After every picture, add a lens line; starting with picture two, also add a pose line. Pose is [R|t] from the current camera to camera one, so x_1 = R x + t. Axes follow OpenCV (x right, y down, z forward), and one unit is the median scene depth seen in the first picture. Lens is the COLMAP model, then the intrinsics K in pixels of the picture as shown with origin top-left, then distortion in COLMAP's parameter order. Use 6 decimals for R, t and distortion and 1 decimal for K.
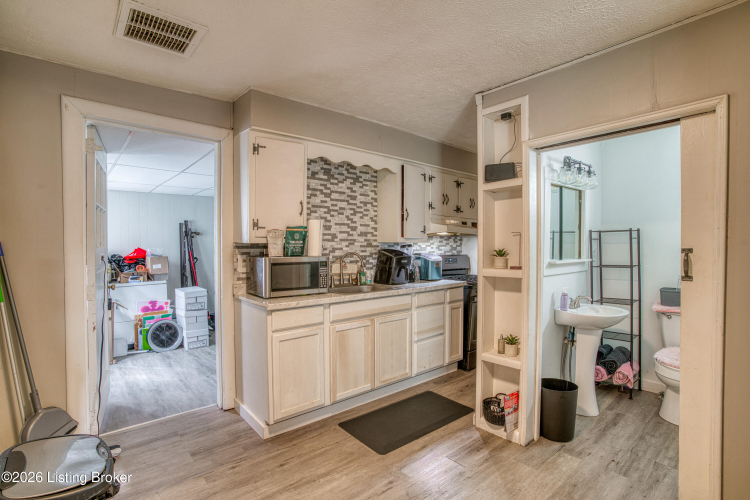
lens RADIAL K [[375.3, 0, 374.3], [0, 375.3, 251.7], [0, 0, 1]] dist [-0.081363, 0.042220]
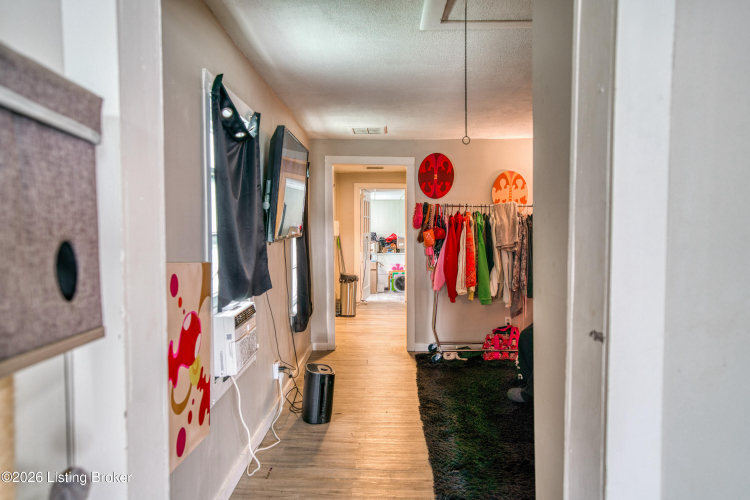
lens RADIAL K [[537.6, 0, 375.0], [0, 537.6, 250.0], [0, 0, 1]] dist [0.001303, 0.000096]
pose [[0.763040, 0.024729, -0.645878, 0.978634], [-0.013042, 0.999653, 0.022866, 0.012183], [0.646219, -0.009024, 0.763098, -1.037336]]
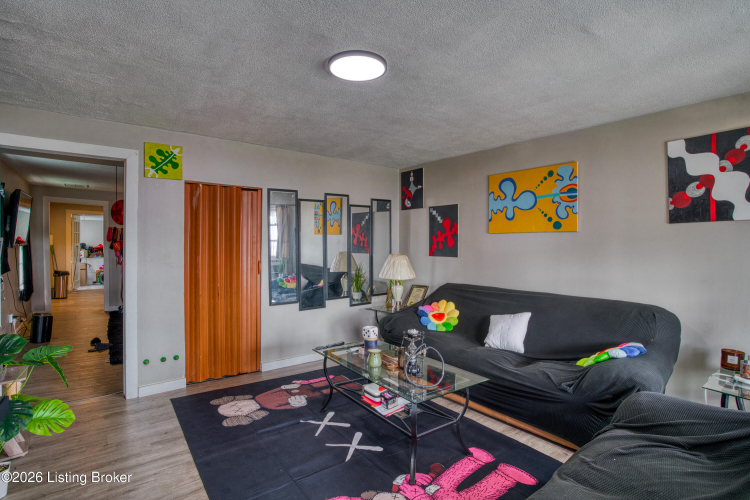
lens RADIAL K [[375.3, 0, 374.3], [0, 375.3, 251.7], [0, 0, 1]] dist [-0.081363, 0.042220]
pose [[0.999287, 0.012980, -0.035462, 1.381411], [-0.012945, 0.999915, 0.001192, 0.016418], [0.035474, -0.000732, 0.999370, -1.475689]]
